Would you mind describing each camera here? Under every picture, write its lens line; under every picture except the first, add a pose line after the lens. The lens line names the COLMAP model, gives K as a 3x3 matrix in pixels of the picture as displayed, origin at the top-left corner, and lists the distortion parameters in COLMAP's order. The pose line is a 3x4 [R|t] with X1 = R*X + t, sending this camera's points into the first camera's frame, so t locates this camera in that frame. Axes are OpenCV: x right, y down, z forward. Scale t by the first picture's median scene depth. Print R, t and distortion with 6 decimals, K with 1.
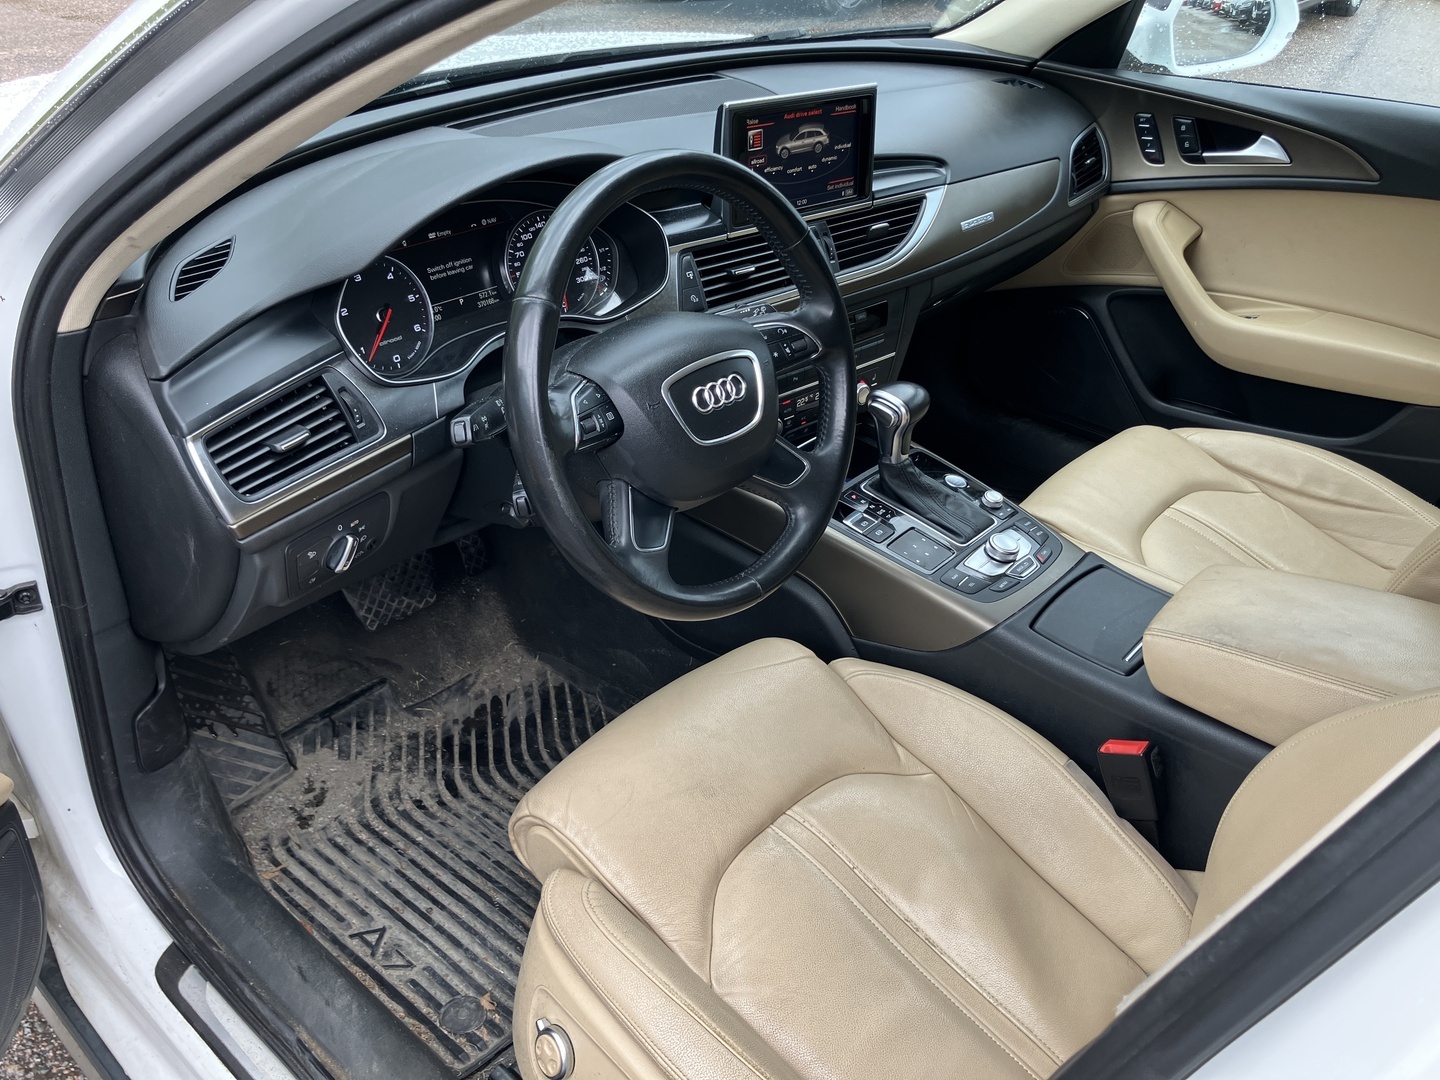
lens RADIAL K [[1183.6, 0, 716.9], [0, 1183.6, 534.4], [0, 0, 1]] dist [0.016592, -0.010266]
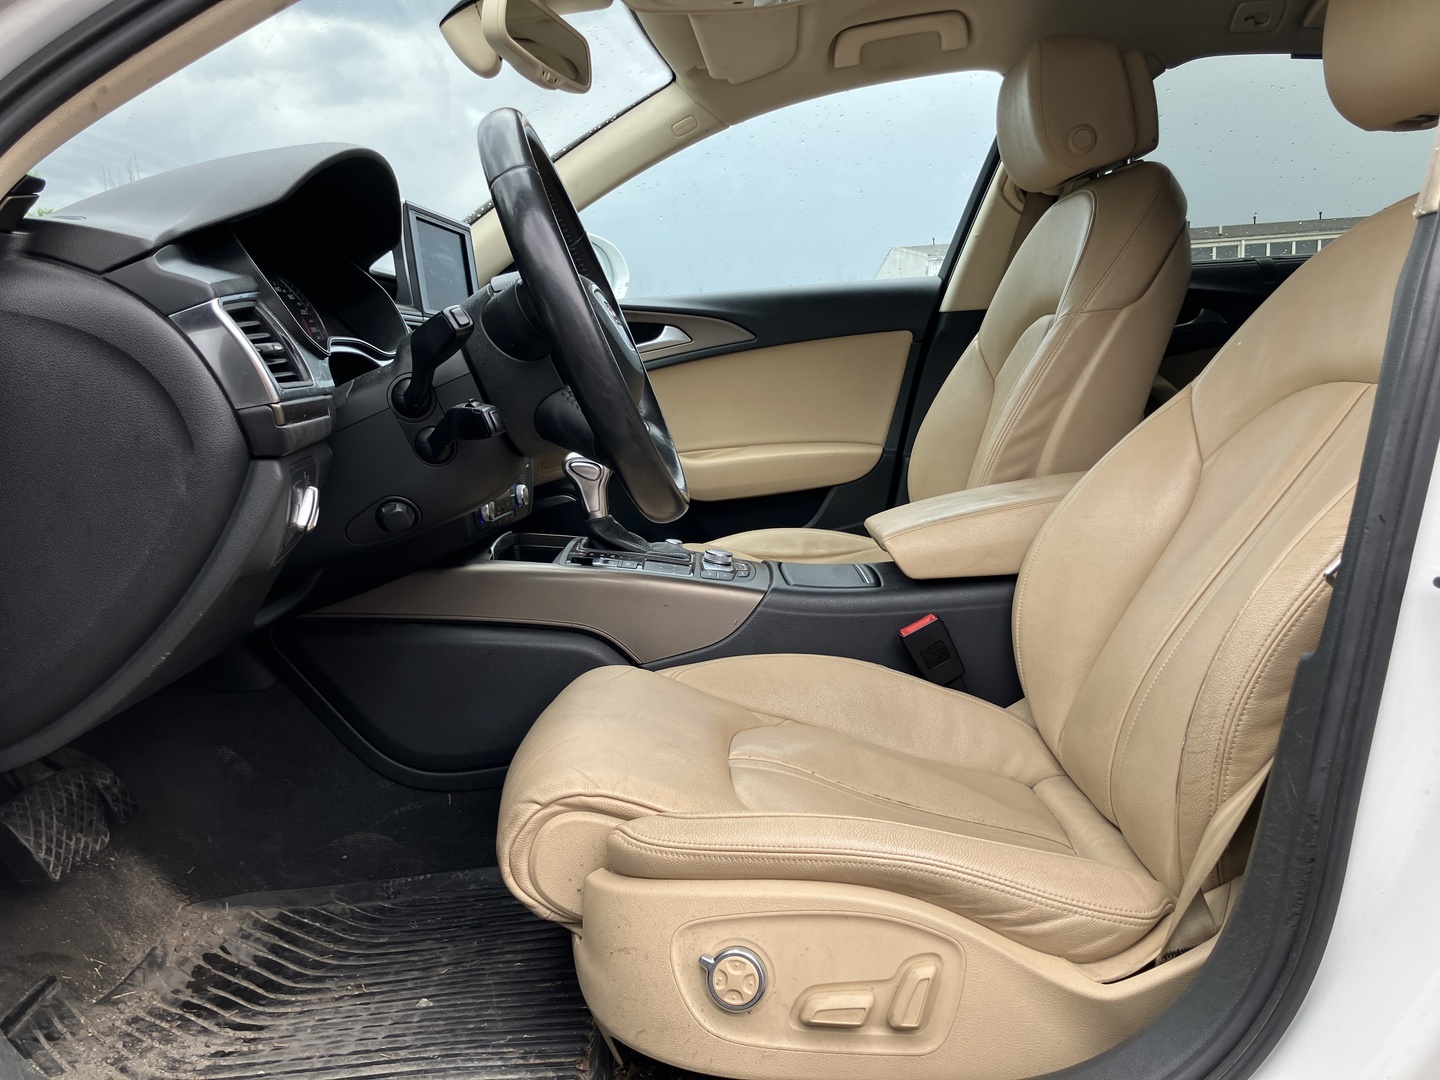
lens RADIAL K [[1183.6, 0, 724.3], [0, 1183.6, 545.1], [0, 0, 1]] dist [0.016592, -0.010266]
pose [[0.747520, -0.166987, 0.642907, -0.406553], [0.397056, 0.888262, -0.230950, 0.223647], [-0.532504, 0.427910, 0.730296, 0.147529]]
